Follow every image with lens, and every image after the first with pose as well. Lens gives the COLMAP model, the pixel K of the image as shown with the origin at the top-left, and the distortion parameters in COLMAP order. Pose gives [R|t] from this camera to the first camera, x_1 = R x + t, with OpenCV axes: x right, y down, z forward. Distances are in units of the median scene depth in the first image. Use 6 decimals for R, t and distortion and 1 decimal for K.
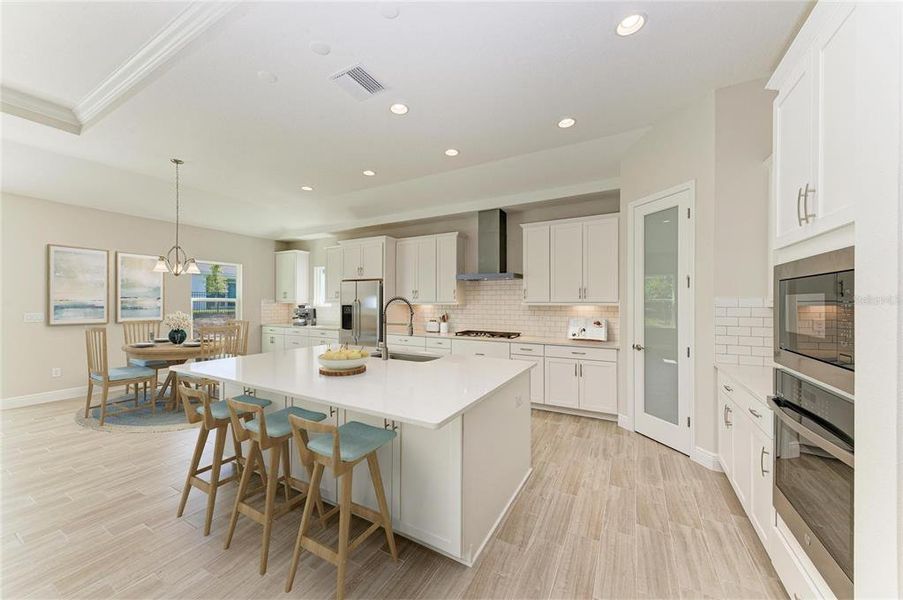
lens RADIAL K [[322.2, 0, 446.7], [0, 322.2, 304.2], [0, 0, 1]] dist [0.014806, -0.001439]
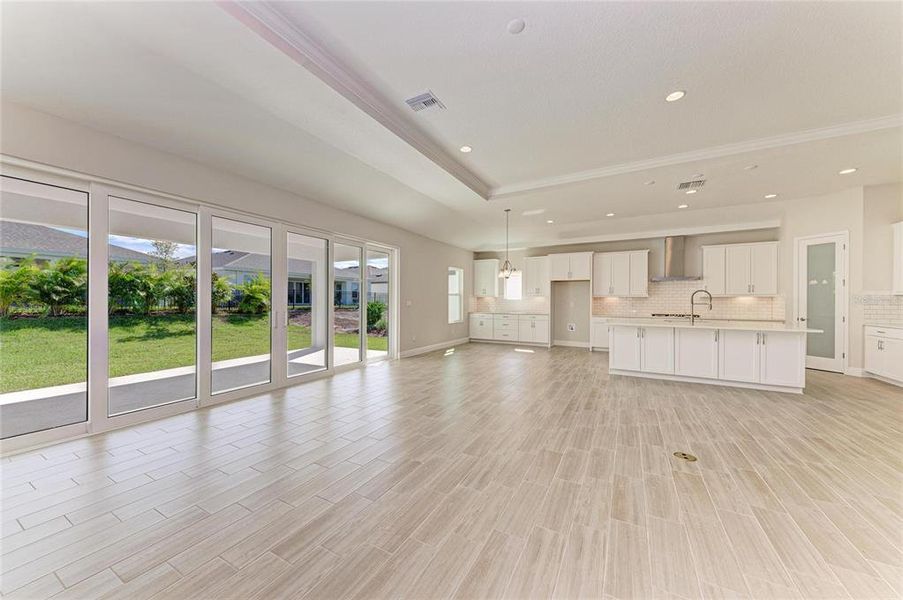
lens RADIAL K [[322.2, 0, 451.1], [0, 322.2, 302.2], [0, 0, 1]] dist [0.014806, -0.001439]
pose [[0.999987, 0.004083, -0.002893, -0.998298], [-0.004108, 0.999954, -0.008689, 0.047676], [0.002857, 0.008701, 0.999958, -0.601302]]
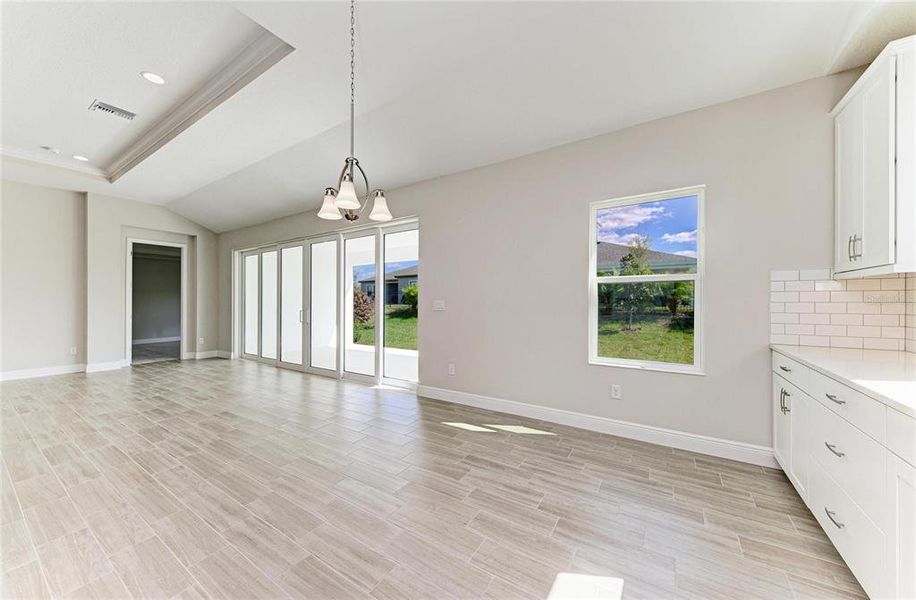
lens RADIAL K [[320.4, 0, 457.0], [0, 320.4, 300.3], [0, 0, 1]] dist [0.000256, -0.000057]
pose [[-0.049952, -0.001515, -0.998750, -0.323760], [-0.013032, 0.999915, -0.000865, 0.024254], [0.998667, 0.012972, -0.049967, 1.045420]]
